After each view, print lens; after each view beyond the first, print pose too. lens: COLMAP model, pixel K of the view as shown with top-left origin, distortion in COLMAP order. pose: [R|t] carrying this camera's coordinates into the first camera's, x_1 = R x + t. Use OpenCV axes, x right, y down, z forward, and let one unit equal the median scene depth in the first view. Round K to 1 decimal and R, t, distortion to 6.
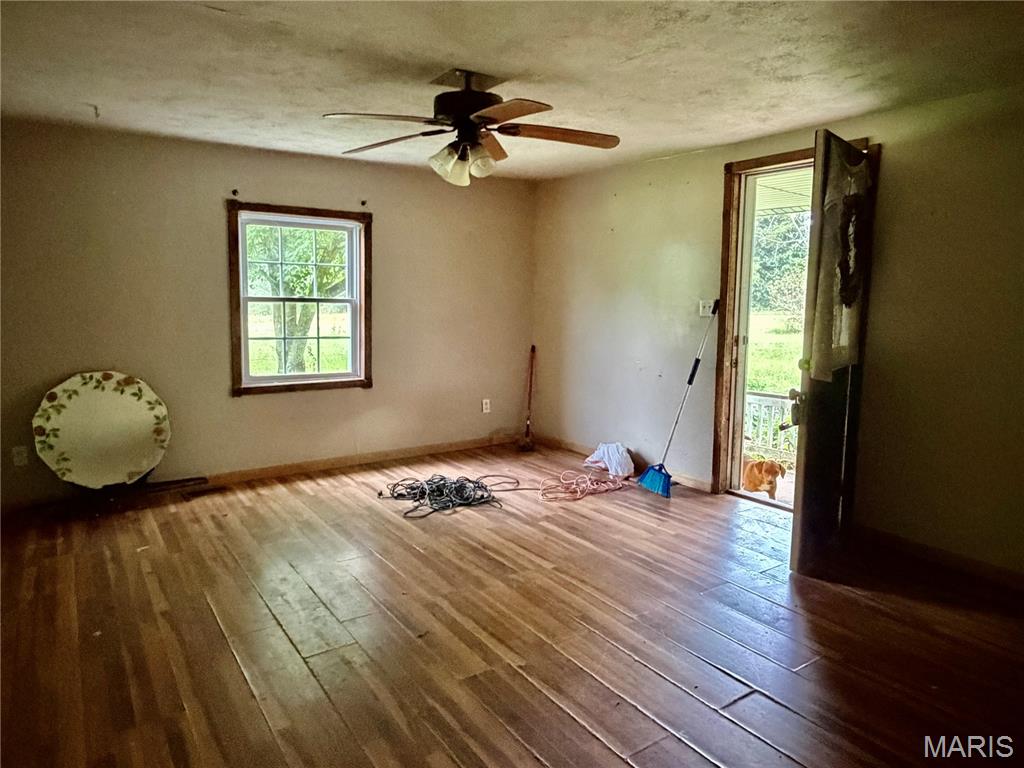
lens RADIAL K [[666.6, 0, 514.8], [0, 666.6, 382.4], [0, 0, 1]] dist [-0.000430, 0.000008]
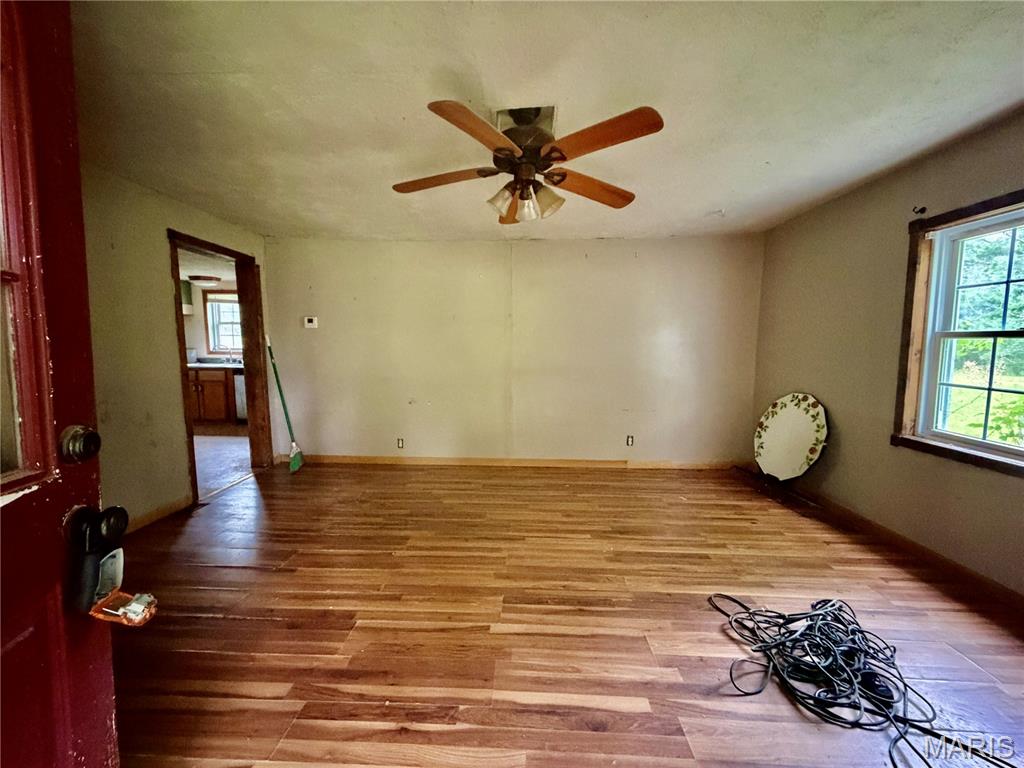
lens RADIAL K [[410.7, 0, 512.7], [0, 410.7, 384.4], [0, 0, 1]] dist [0.001081, 0.000057]
pose [[-0.588917, 0.059874, -0.805972, 0.370224], [-0.121413, 0.979380, 0.161471, -0.098852], [0.799021, 0.192948, -0.569505, 1.042053]]
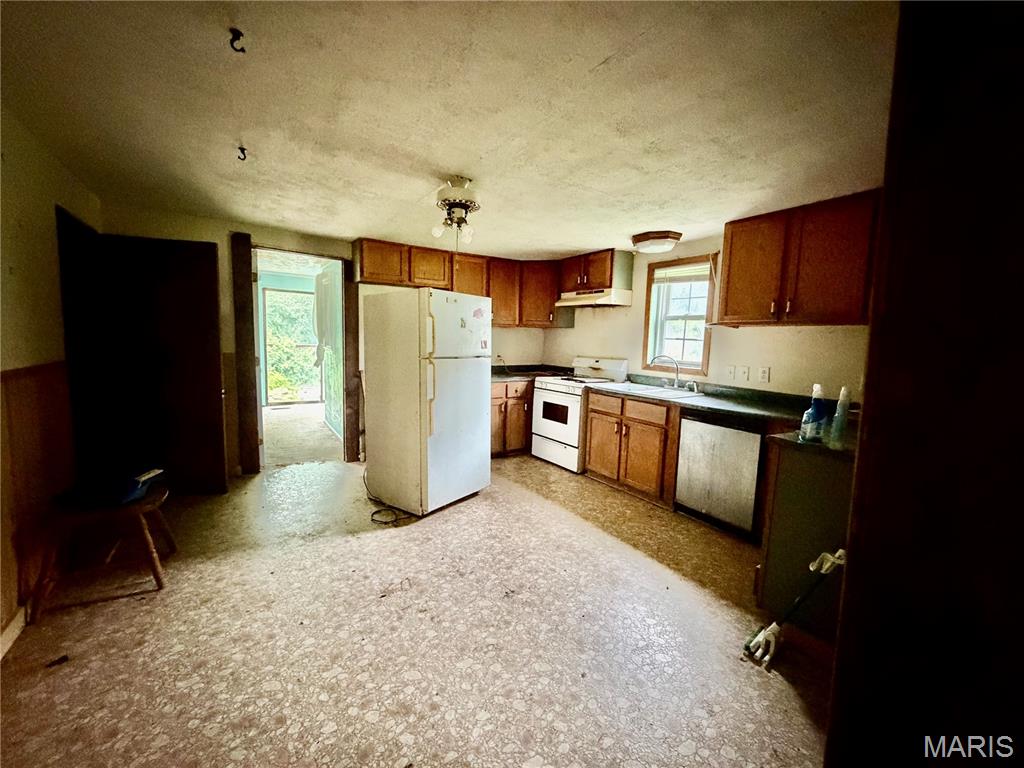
lens RADIAL K [[410.7, 0, 509.6], [0, 410.7, 381.9], [0, 0, 1]] dist [0.001081, 0.000057]
pose [[-0.998413, -0.056102, -0.004860, 0.251494], [-0.055634, 0.969379, 0.239184, -0.055844], [-0.008708, 0.239074, -0.970962, 0.648754]]
